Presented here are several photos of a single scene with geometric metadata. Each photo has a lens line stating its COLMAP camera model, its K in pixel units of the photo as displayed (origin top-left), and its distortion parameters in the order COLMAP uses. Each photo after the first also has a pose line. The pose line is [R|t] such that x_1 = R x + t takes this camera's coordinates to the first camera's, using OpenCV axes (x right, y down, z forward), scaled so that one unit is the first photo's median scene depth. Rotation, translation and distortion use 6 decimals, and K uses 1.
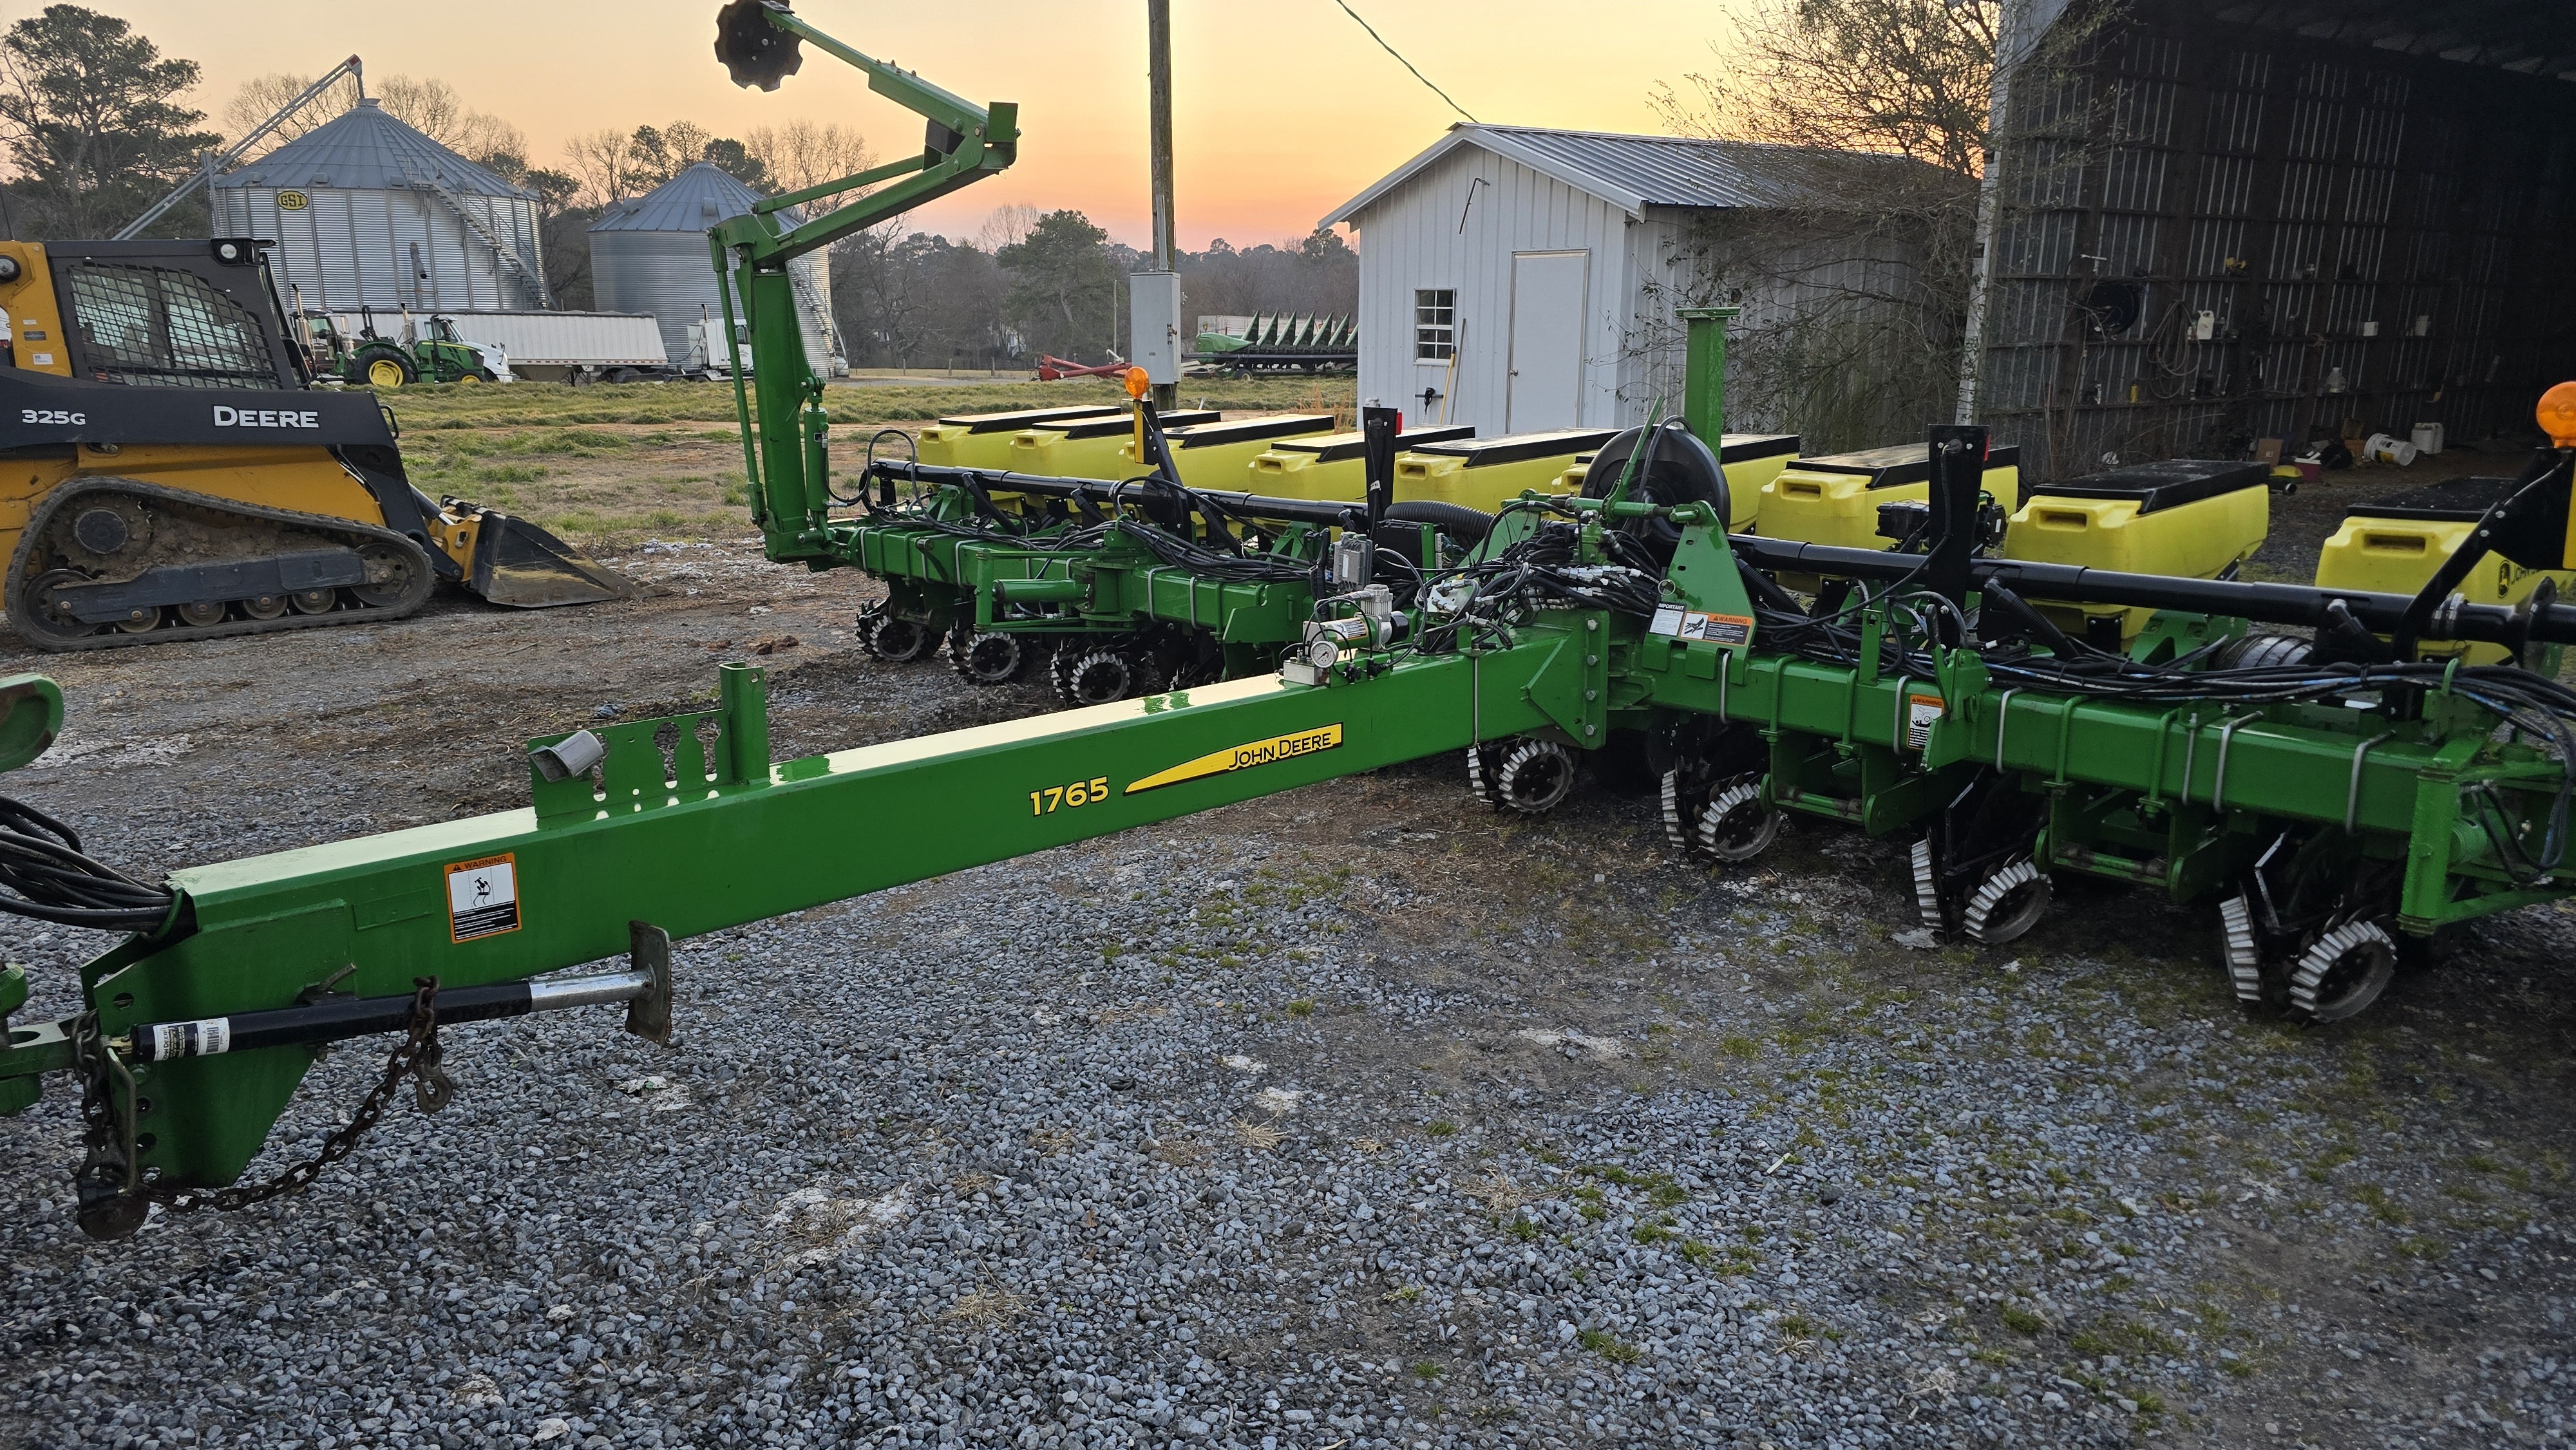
lens RADIAL K [[1607.5, 0, 1277.5], [0, 1607.5, 761.2], [0, 0, 1]] dist [0.046533, -0.038965]
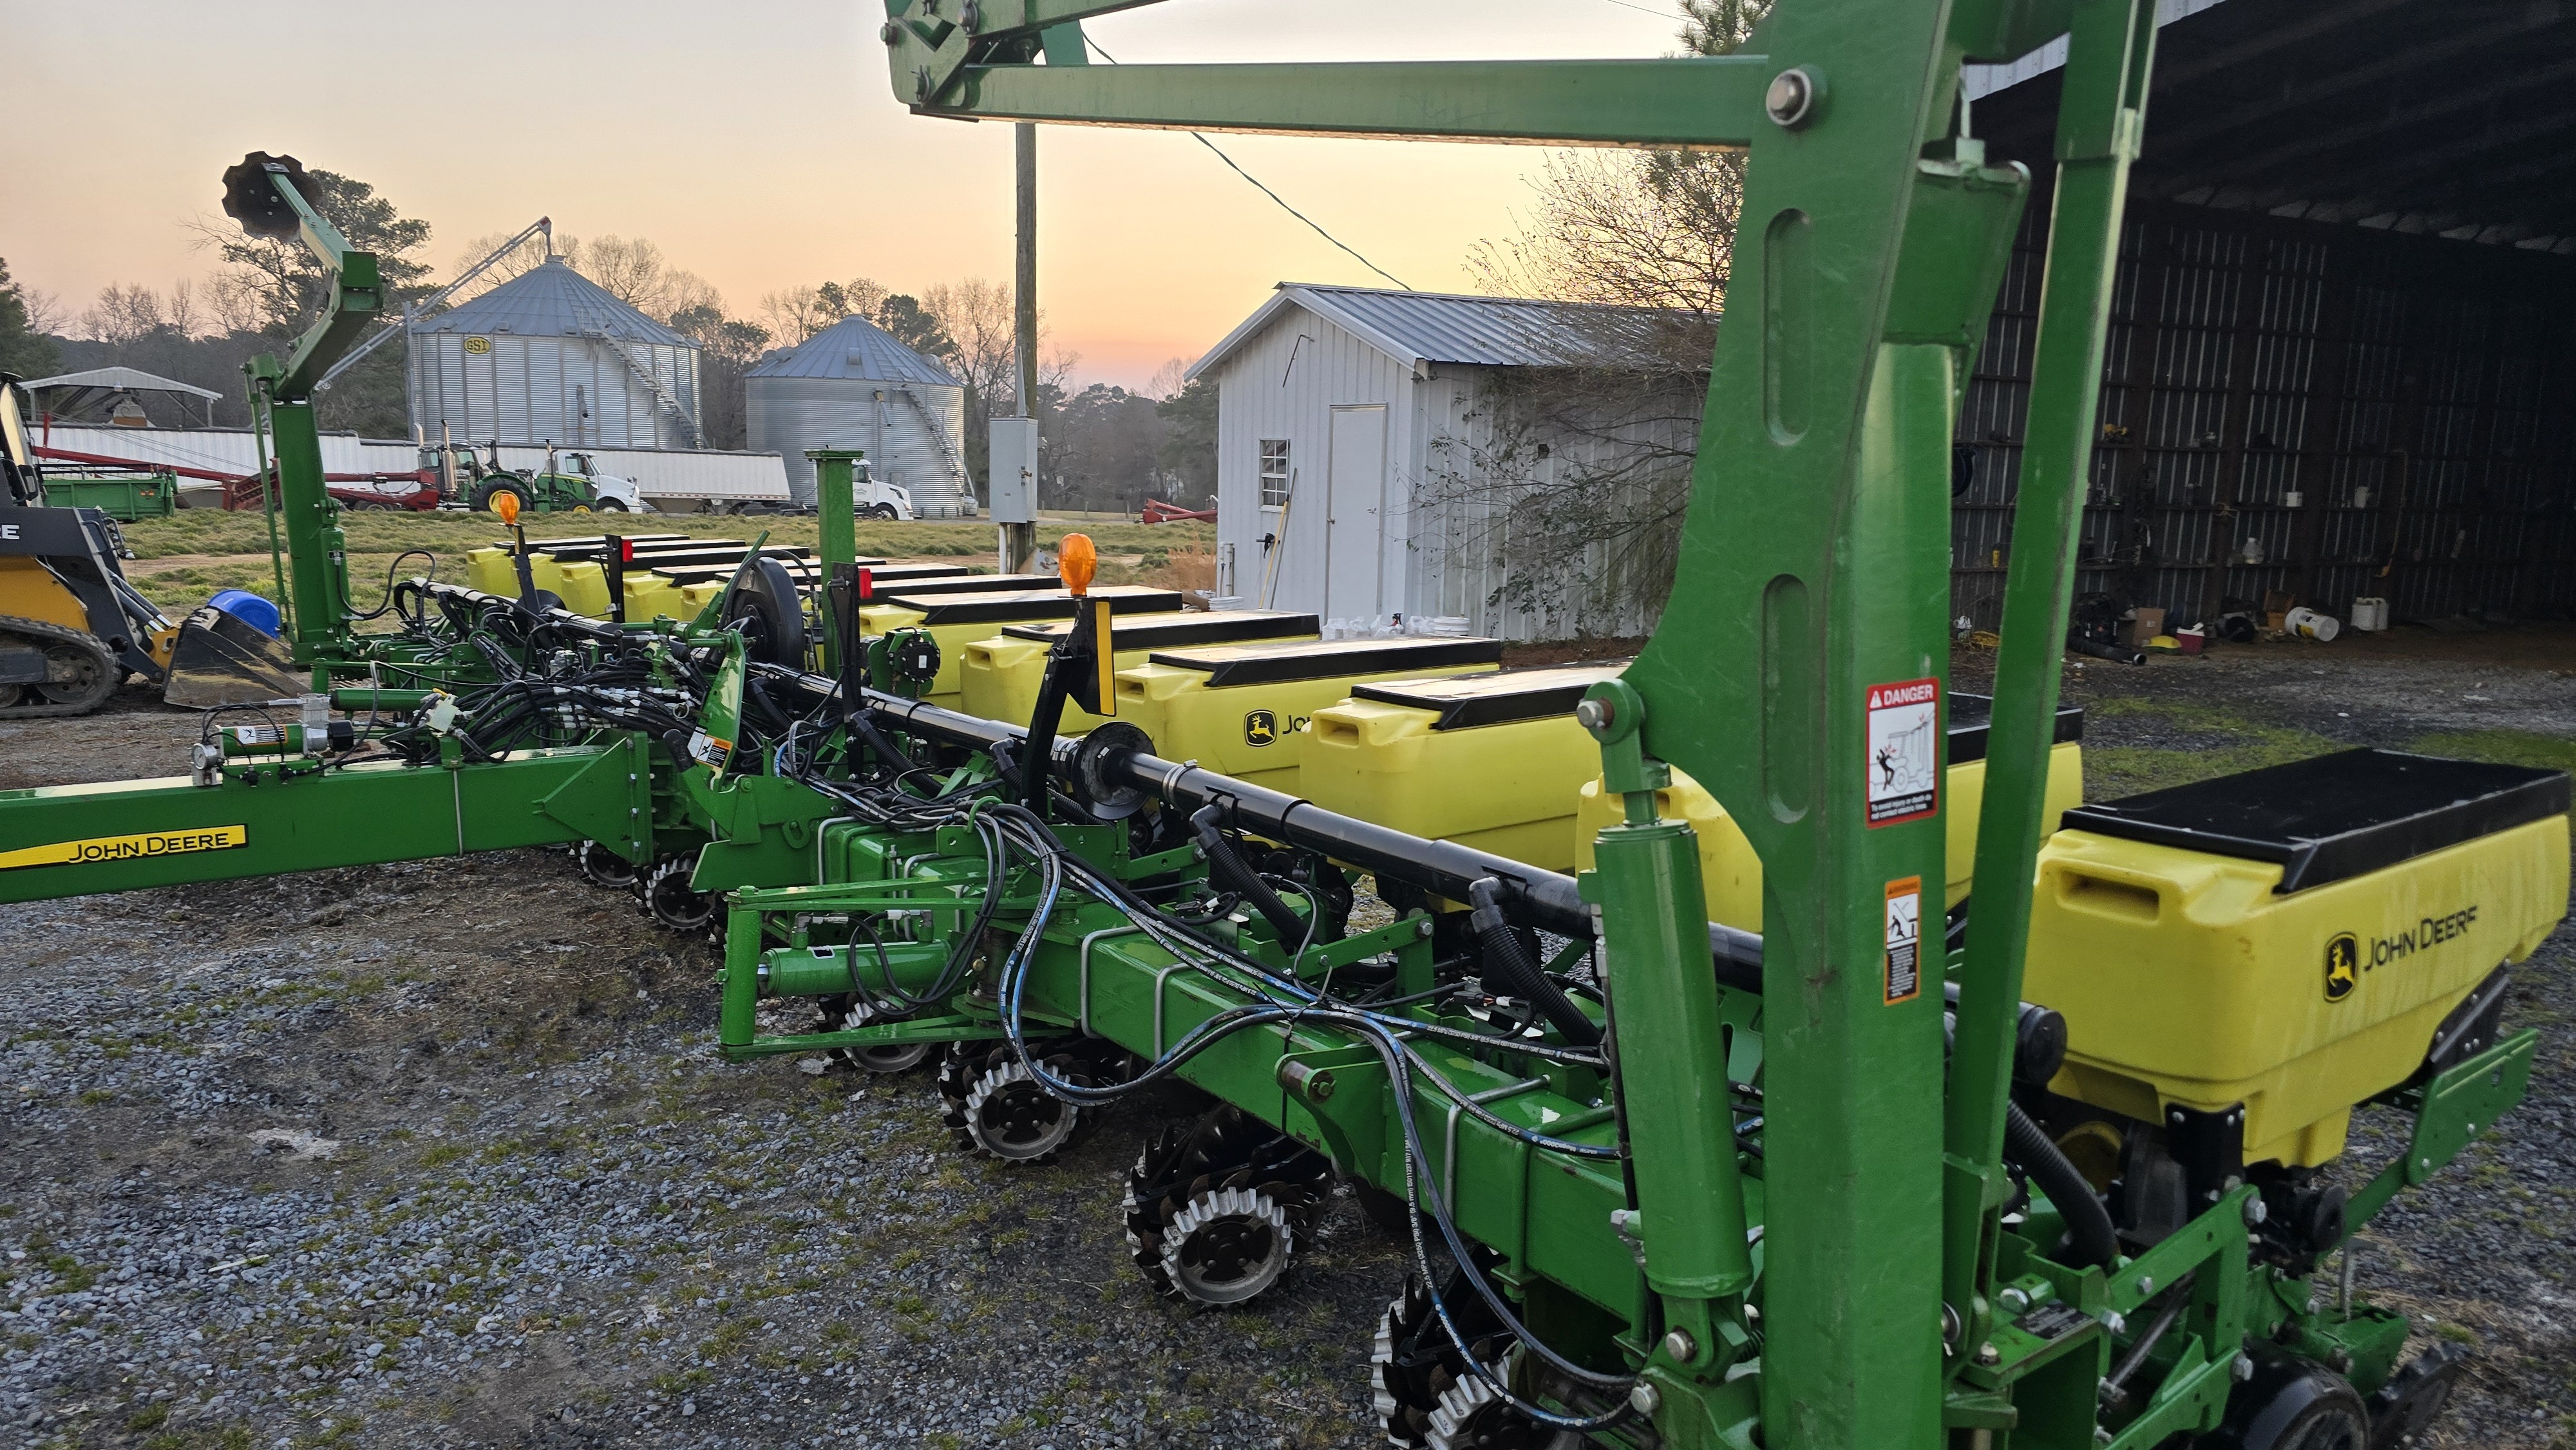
lens RADIAL K [[1607.5, 0, 1277.5], [0, 1607.5, 761.2], [0, 0, 1]] dist [0.046533, -0.038965]
pose [[0.994006, 0.038704, -0.102245, 0.173948], [-0.047528, 0.995219, -0.085327, -0.001394], [0.098454, 0.089676, 0.991093, 0.004174]]
